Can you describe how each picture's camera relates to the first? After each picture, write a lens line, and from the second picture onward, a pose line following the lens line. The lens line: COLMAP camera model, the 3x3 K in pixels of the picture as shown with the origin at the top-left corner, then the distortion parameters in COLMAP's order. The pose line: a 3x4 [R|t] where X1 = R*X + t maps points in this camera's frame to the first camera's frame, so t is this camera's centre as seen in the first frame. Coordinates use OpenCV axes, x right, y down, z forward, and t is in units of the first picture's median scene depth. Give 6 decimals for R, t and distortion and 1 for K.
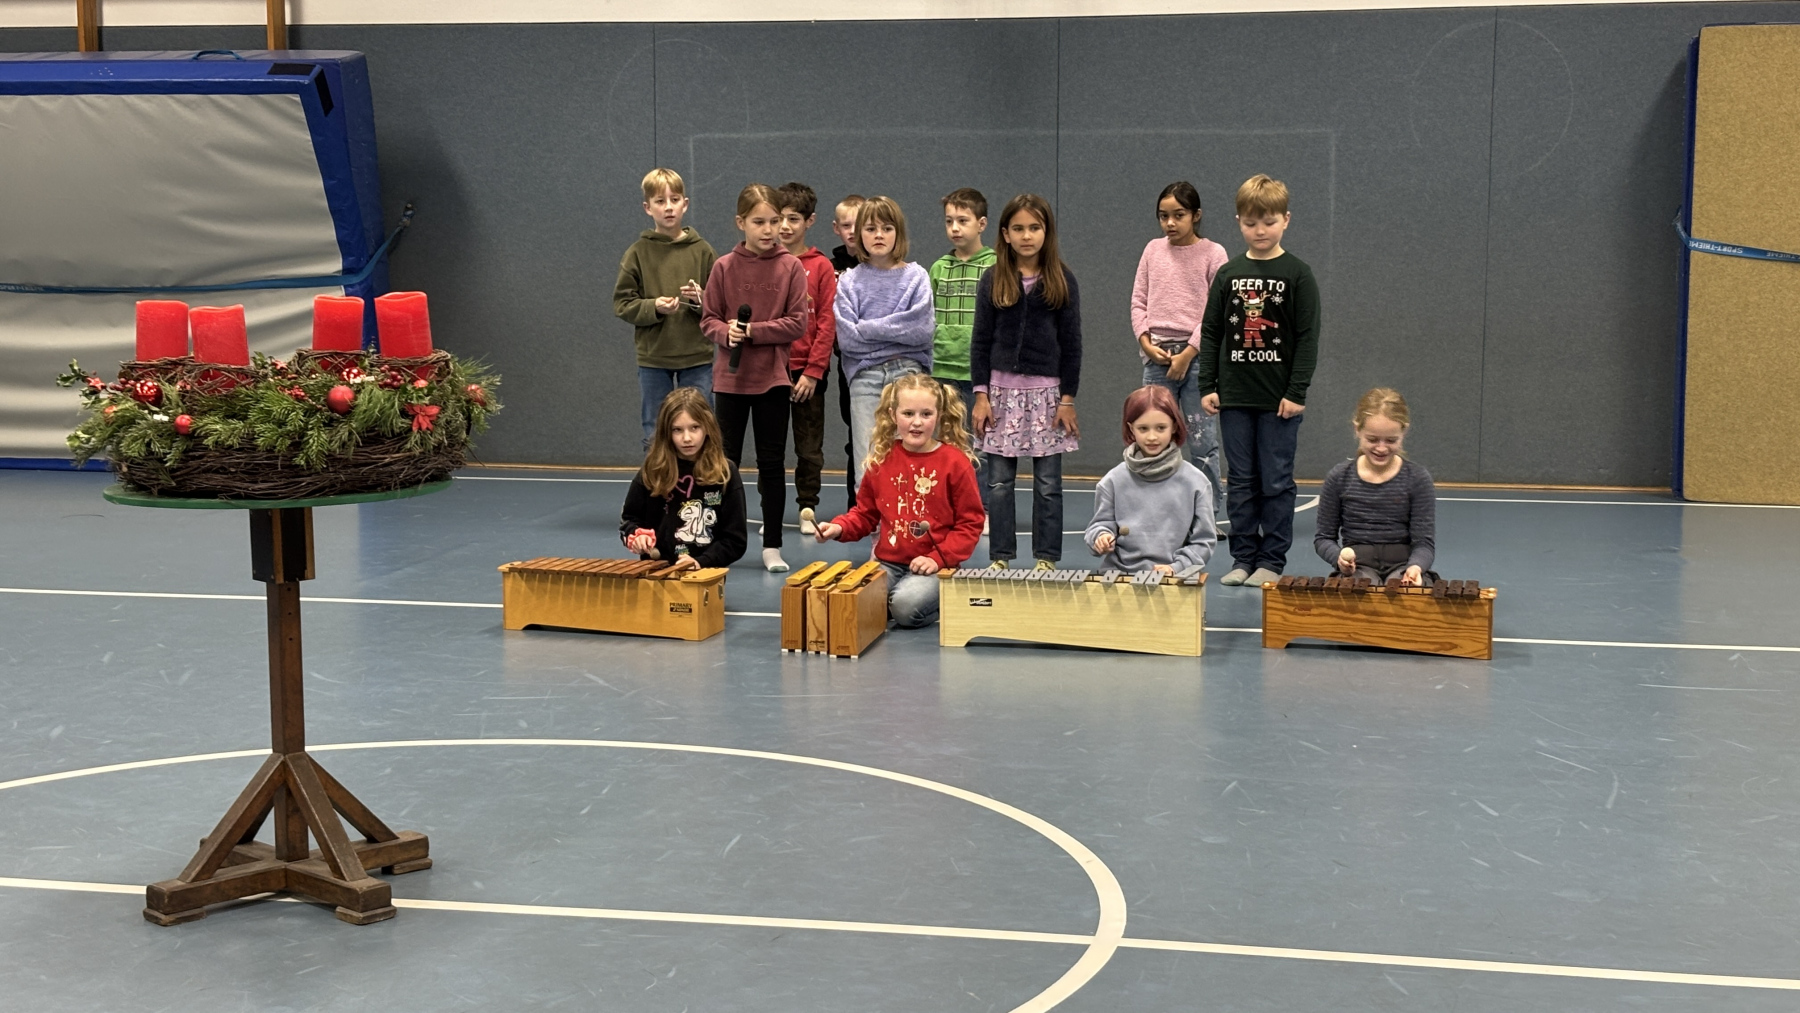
lens RADIAL K [[2872.8, 0, 903.9], [0, 2872.8, 503.9], [0, 0, 1]] dist [0.175160, 0.000000]
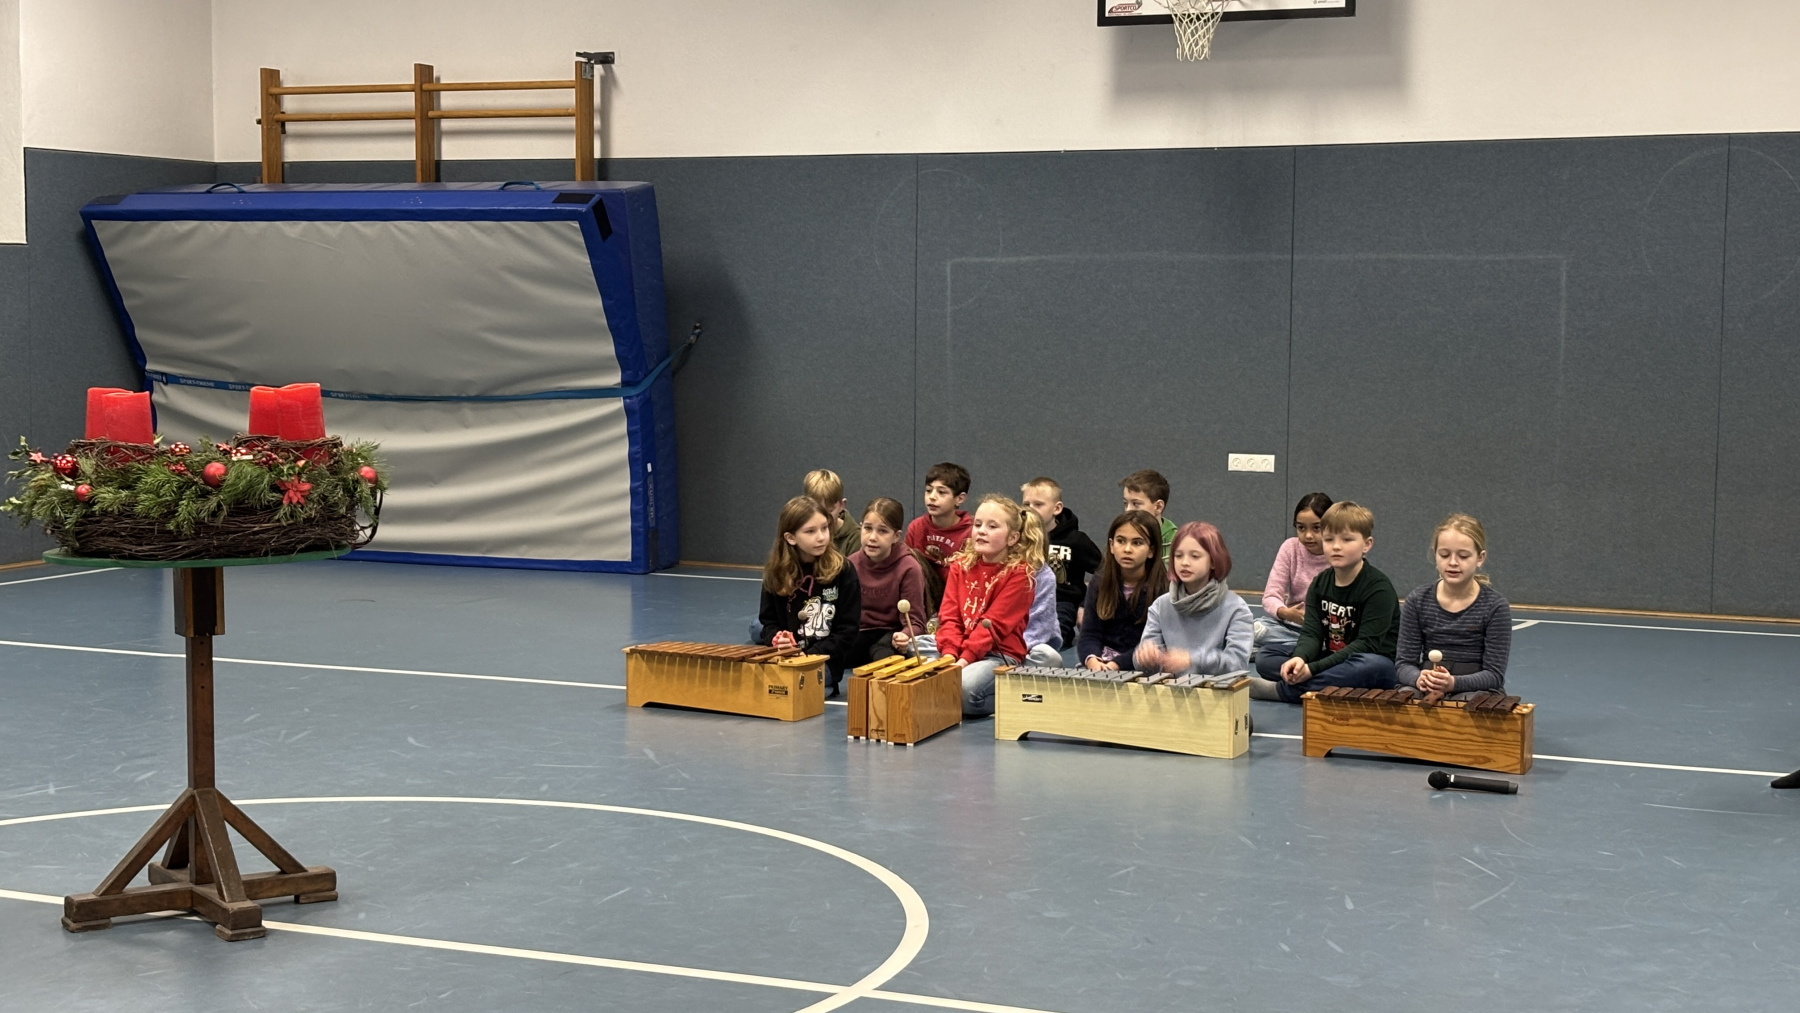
lens RADIAL K [[2872.8, 0, 892.8], [0, 2872.8, 517.7], [0, 0, 1]] dist [0.175160, 0.000000]
pose [[0.976386, 0.025304, -0.214548, 0.182886], [-0.034021, 0.998735, -0.037035, 0.008192], [0.213340, 0.043460, 0.976011, -0.034823]]
